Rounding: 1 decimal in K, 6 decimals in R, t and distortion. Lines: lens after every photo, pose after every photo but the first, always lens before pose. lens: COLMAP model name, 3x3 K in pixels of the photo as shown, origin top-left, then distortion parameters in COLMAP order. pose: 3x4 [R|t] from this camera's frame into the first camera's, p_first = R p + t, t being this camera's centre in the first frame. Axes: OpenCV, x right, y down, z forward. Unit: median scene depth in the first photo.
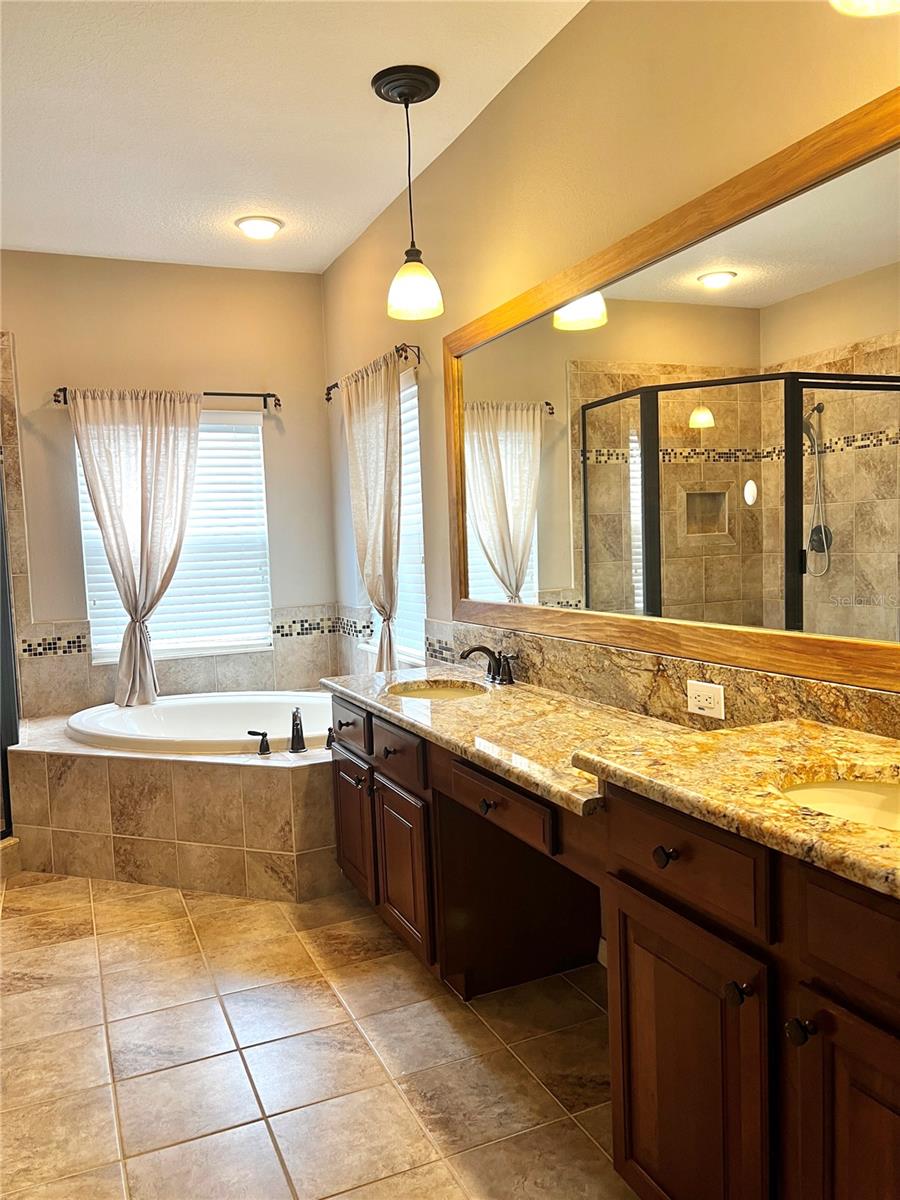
lens RADIAL K [[879.0, 0, 451.3], [0, 879.0, 606.0], [0, 0, 1]] dist [0.045528, -0.065900]
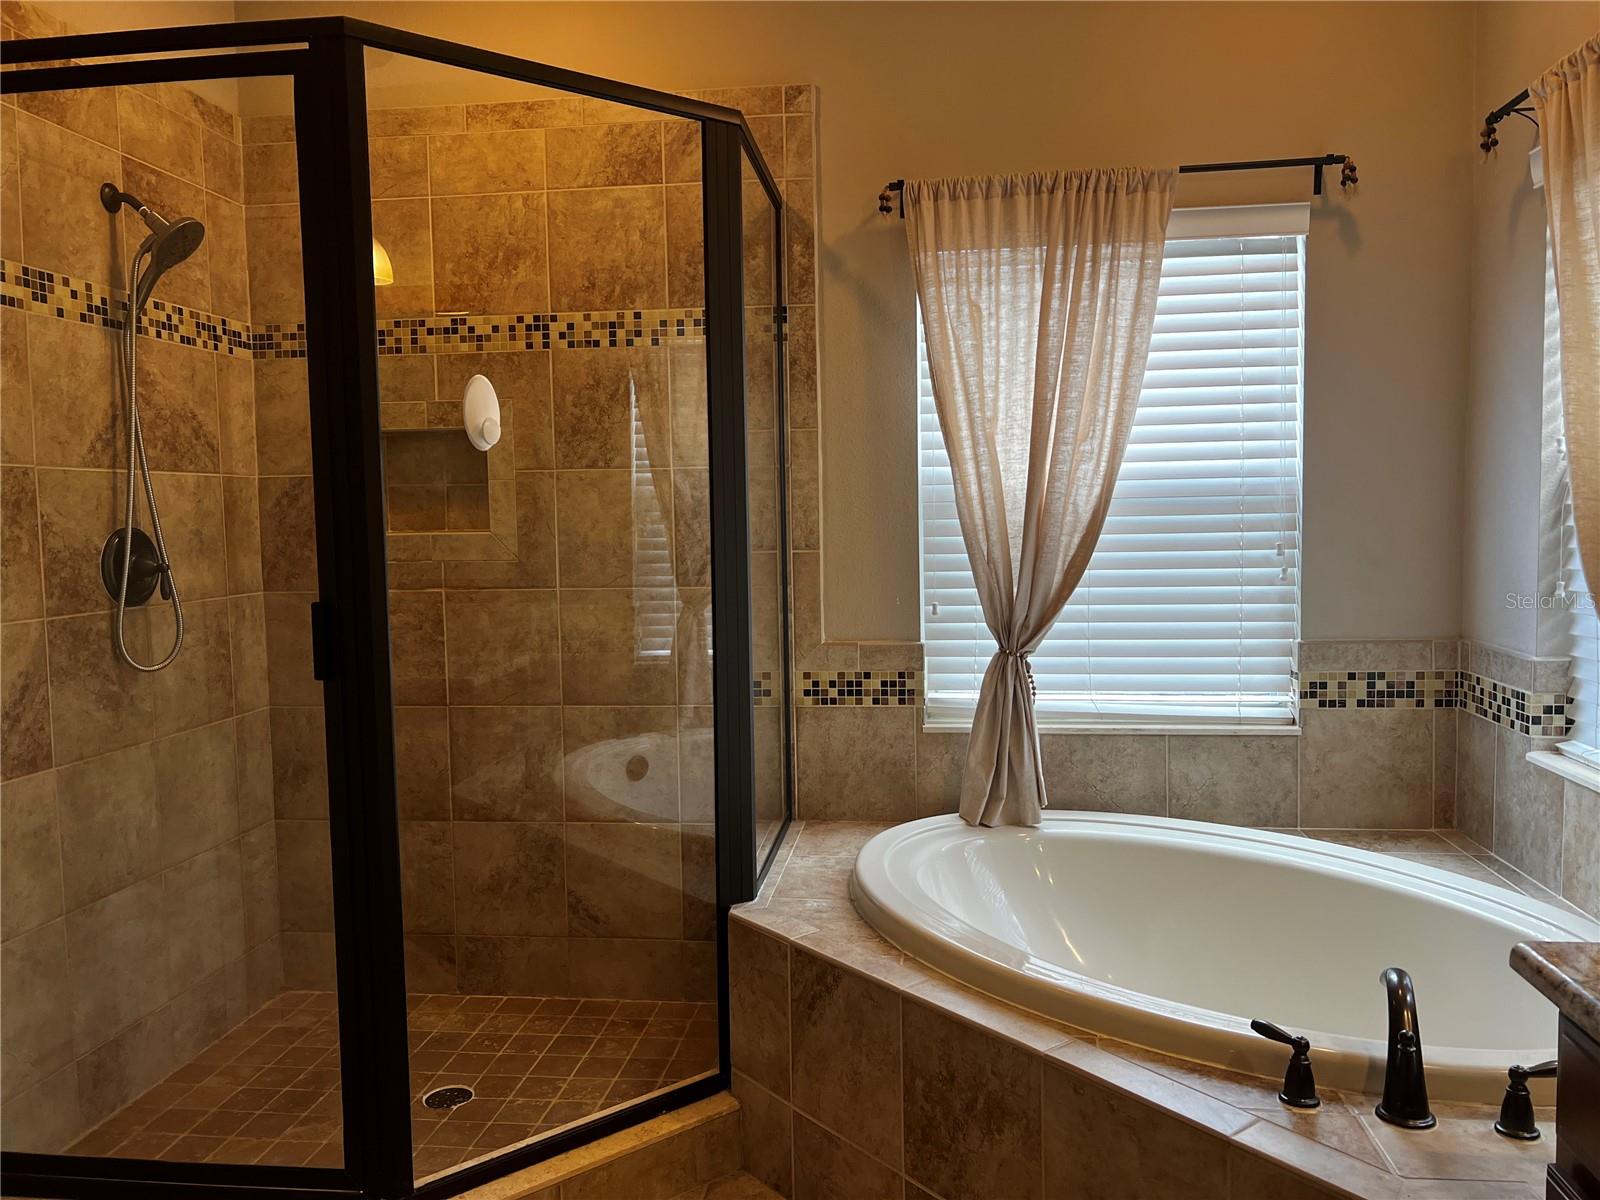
lens RADIAL K [[1172.1, 0, 797.7], [0, 1172.1, 595.0], [0, 0, 1]] dist [0.045528, -0.065900]
pose [[0.843834, 0.059693, -0.533274, -0.111508], [-0.053653, 0.998199, 0.026838, -0.026194], [0.533916, 0.005965, 0.845517, 0.390244]]
